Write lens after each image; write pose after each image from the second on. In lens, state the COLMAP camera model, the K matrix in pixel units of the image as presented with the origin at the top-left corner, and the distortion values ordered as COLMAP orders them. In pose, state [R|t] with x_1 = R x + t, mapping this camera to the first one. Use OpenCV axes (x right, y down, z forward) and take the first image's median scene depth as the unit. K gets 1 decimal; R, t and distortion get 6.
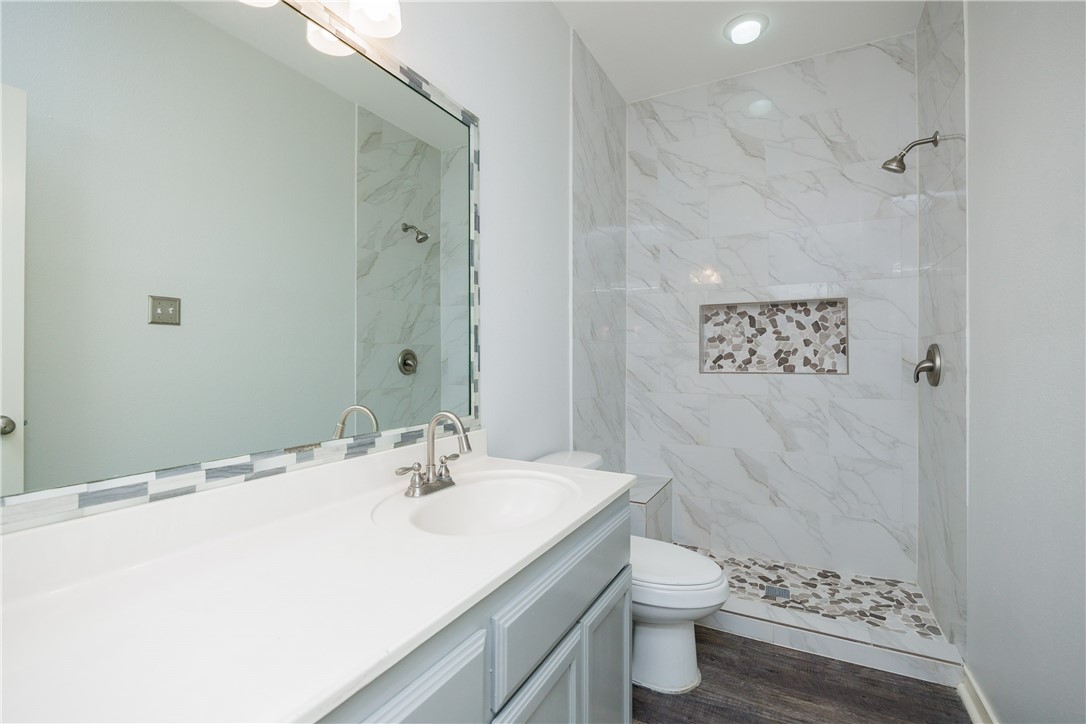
lens RADIAL K [[489.1, 0, 538.5], [0, 489.1, 361.9], [0, 0, 1]] dist [-0.018767, 0.000144]
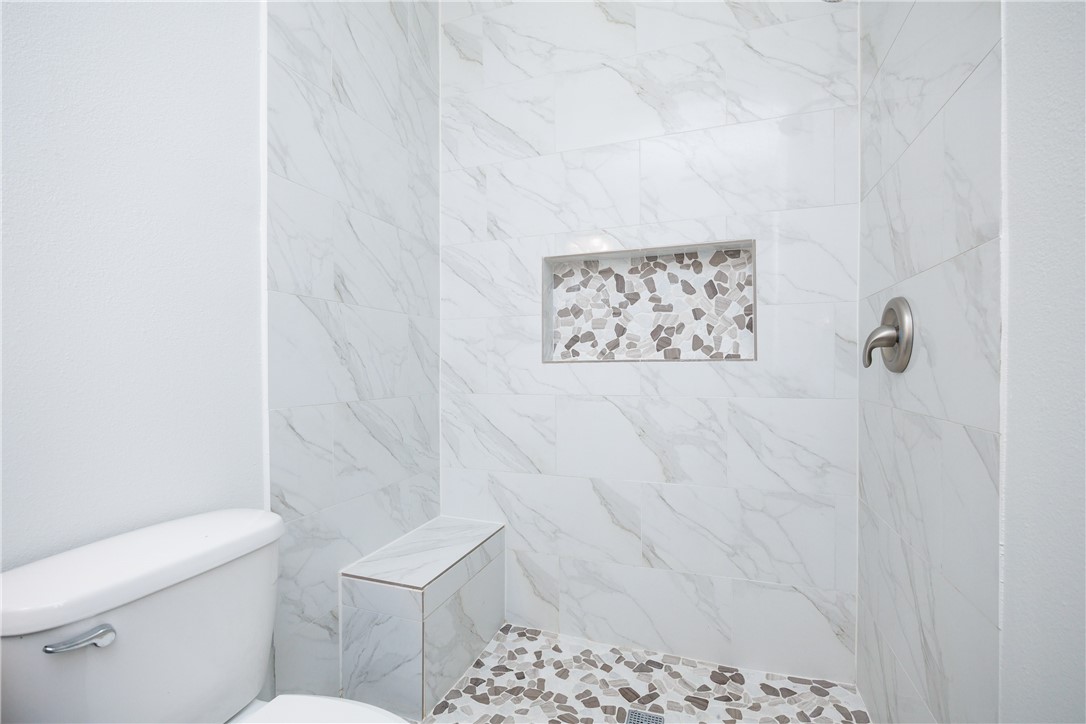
lens RADIAL K [[490.0, 0, 540.9], [0, 490.0, 377.9], [0, 0, 1]] dist [-0.016779, 0.000088]
pose [[0.988505, -0.007710, 0.150994, 0.247674], [0.005309, 0.999853, 0.016301, 0.034830], [-0.151097, -0.015312, 0.988400, 0.386610]]
